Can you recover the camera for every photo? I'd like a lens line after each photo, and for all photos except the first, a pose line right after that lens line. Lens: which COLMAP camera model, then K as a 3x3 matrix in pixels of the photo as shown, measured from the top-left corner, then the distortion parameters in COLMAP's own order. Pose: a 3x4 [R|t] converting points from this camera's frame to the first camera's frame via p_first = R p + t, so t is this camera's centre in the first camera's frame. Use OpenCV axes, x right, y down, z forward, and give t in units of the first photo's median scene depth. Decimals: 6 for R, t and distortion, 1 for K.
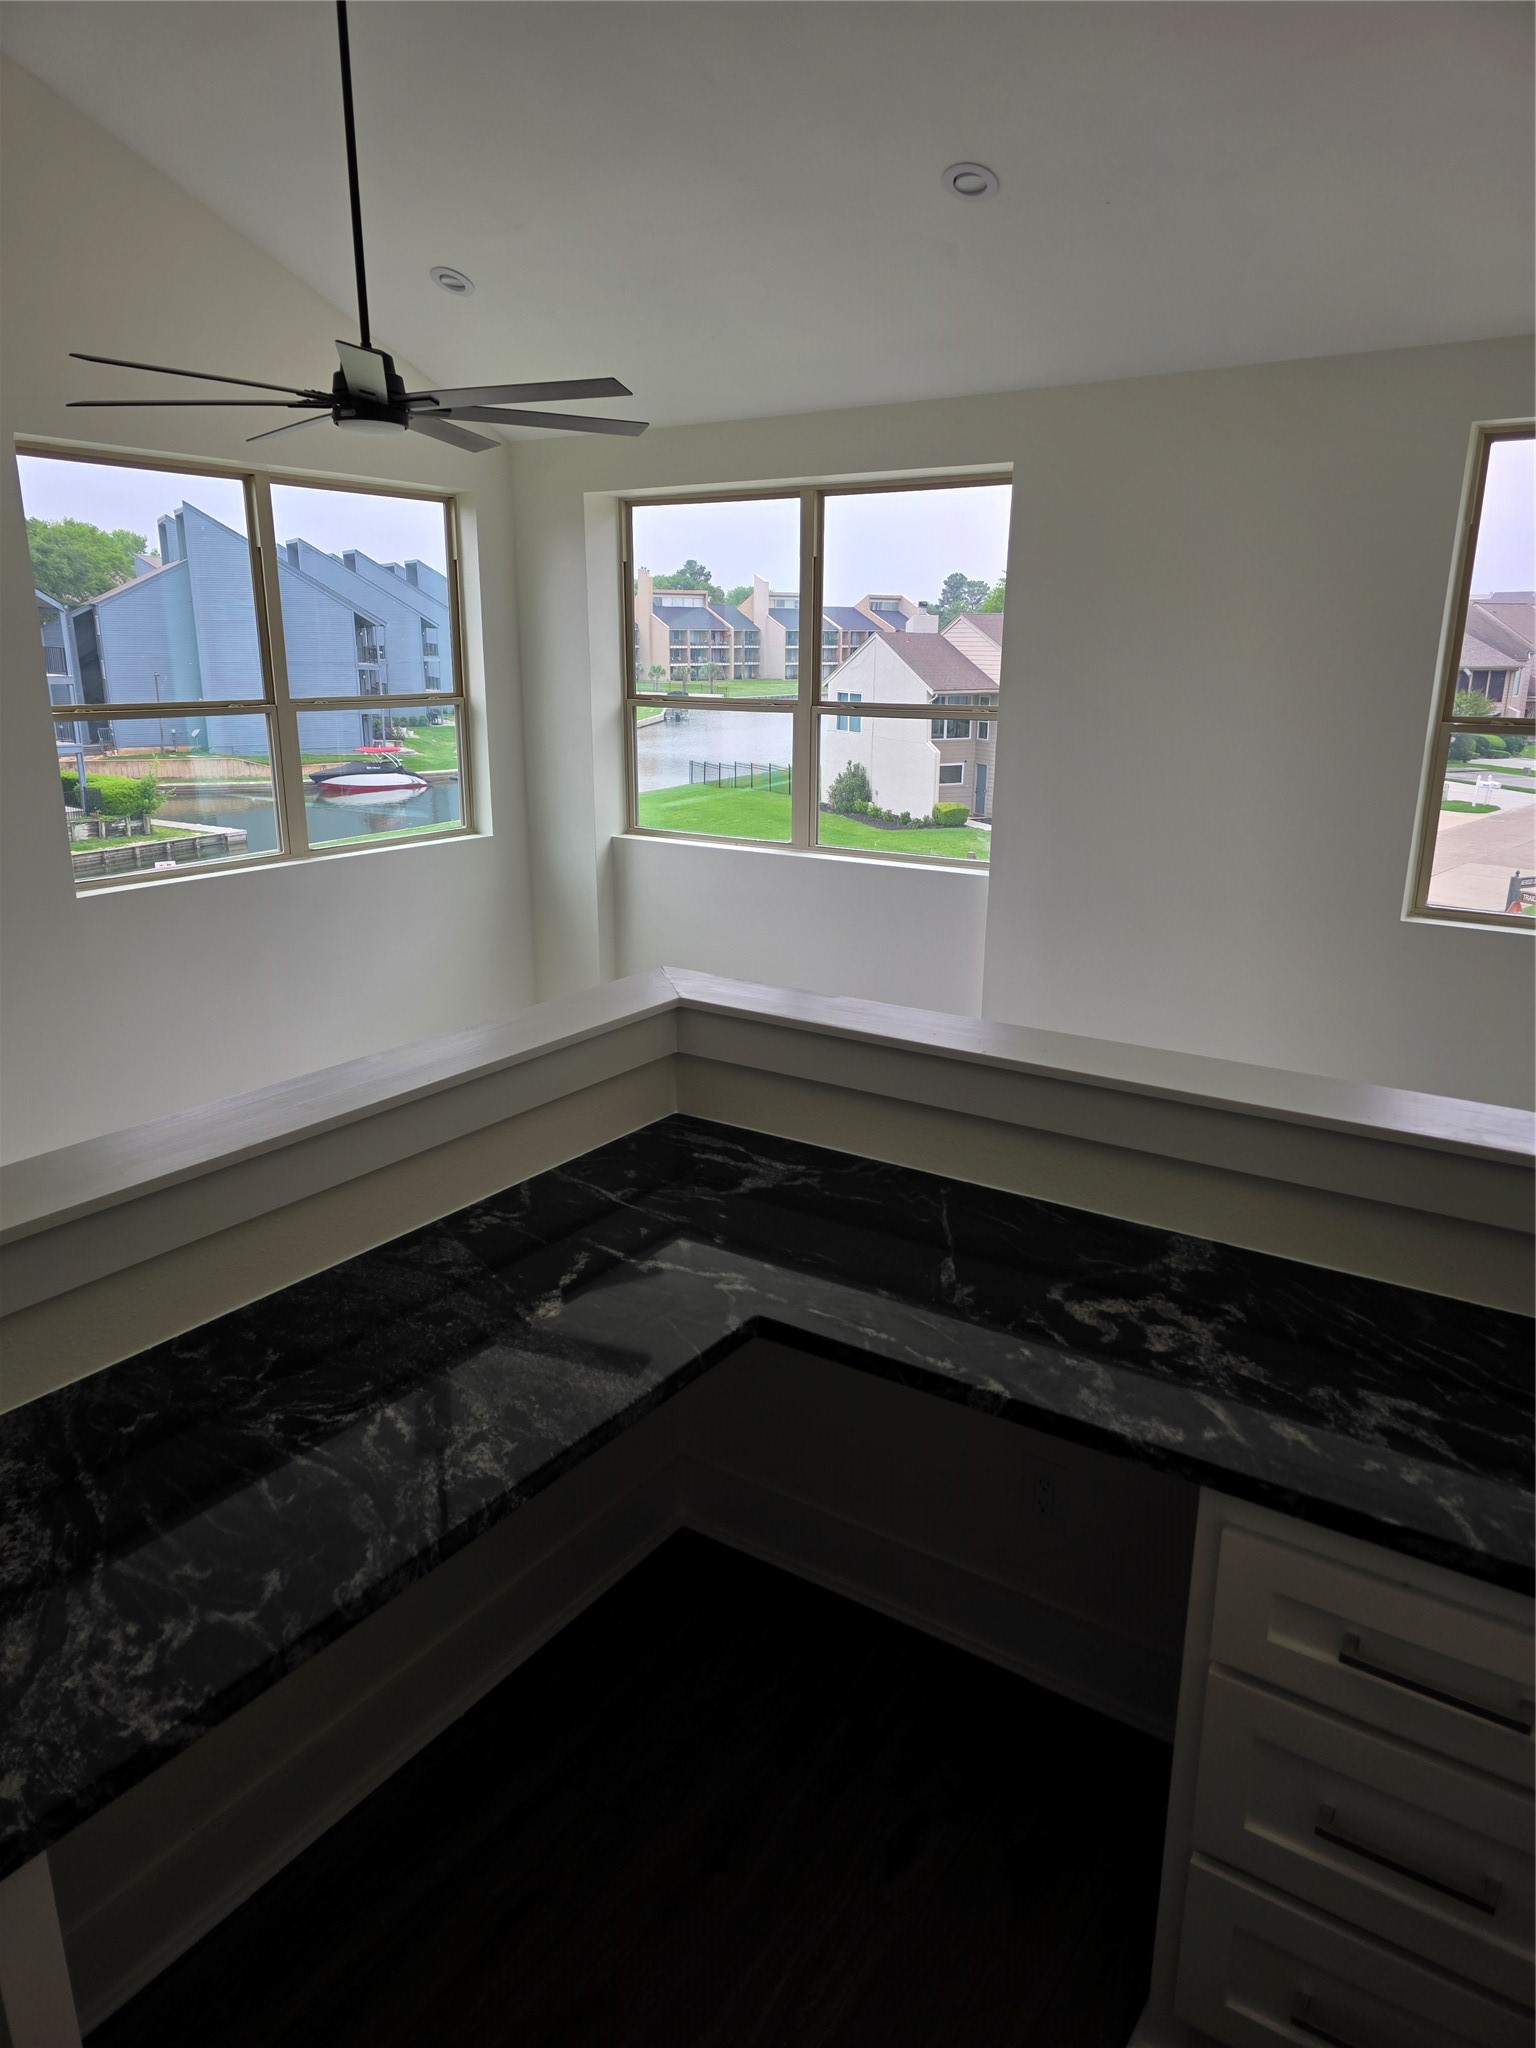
lens RADIAL K [[1363.9, 0, 768.0], [0, 1363.9, 1024.0], [0, 0, 1]] dist [0.044755, -0.002279]
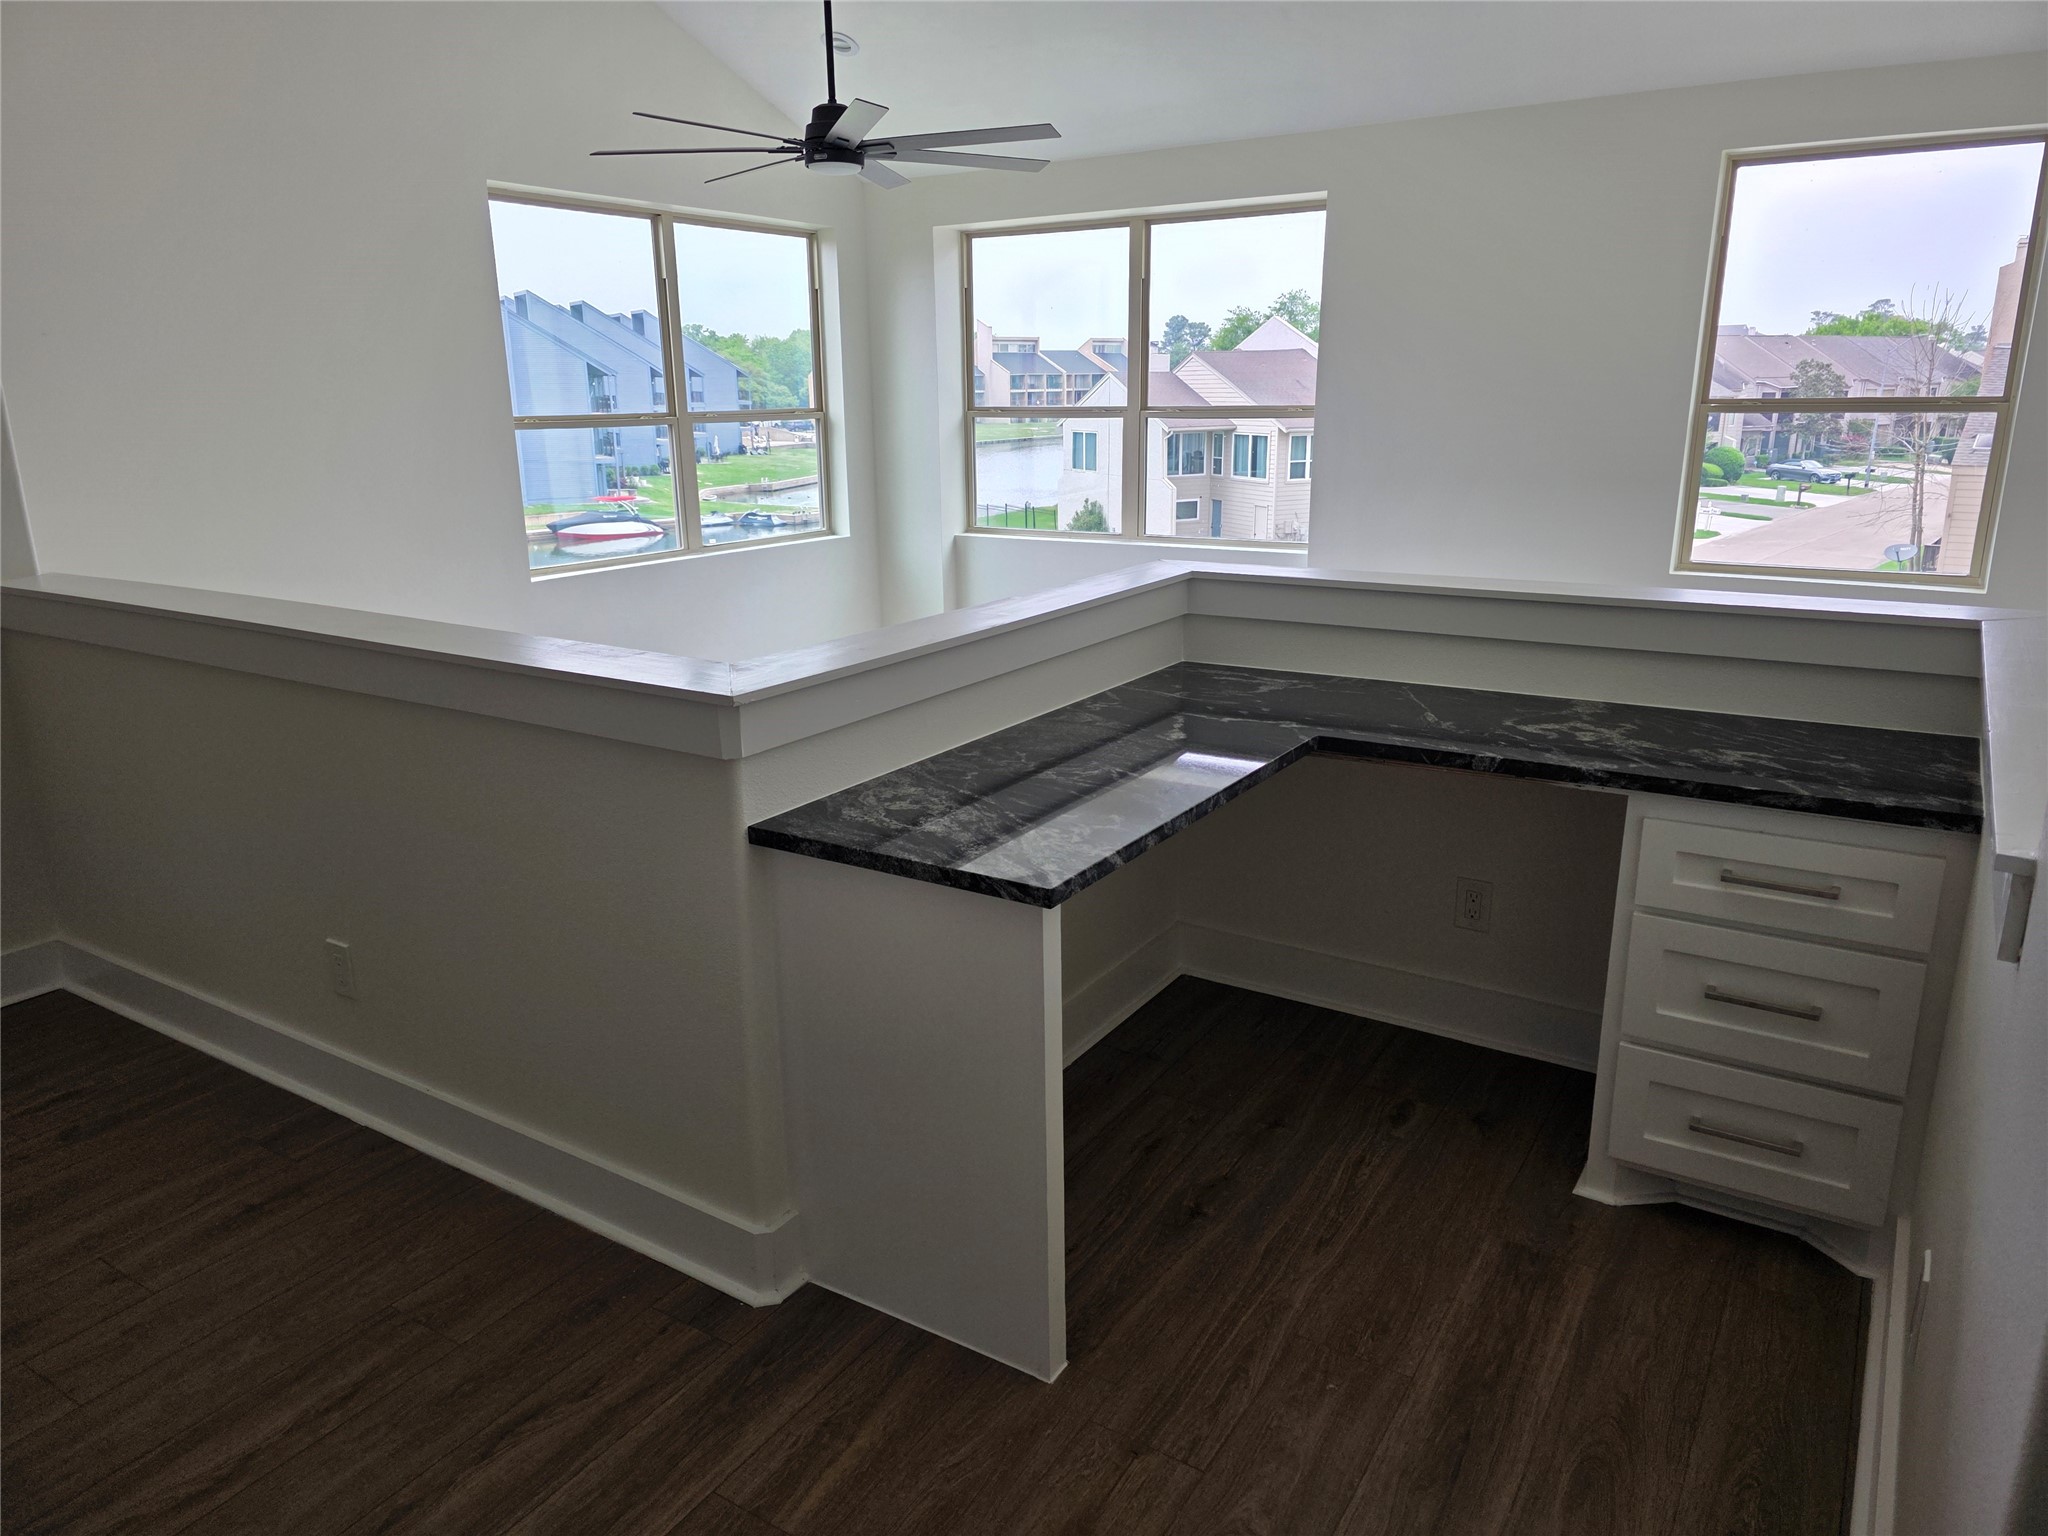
lens RADIAL K [[1363.9, 0, 1024.0], [0, 1363.9, 768.0], [0, 0, 1]] dist [0.044755, -0.002279]
pose [[0.999562, -0.022744, 0.018928, -0.084983], [0.022758, 0.999741, -0.000545, 0.056475], [-0.018911, 0.000975, 0.999821, -0.121223]]
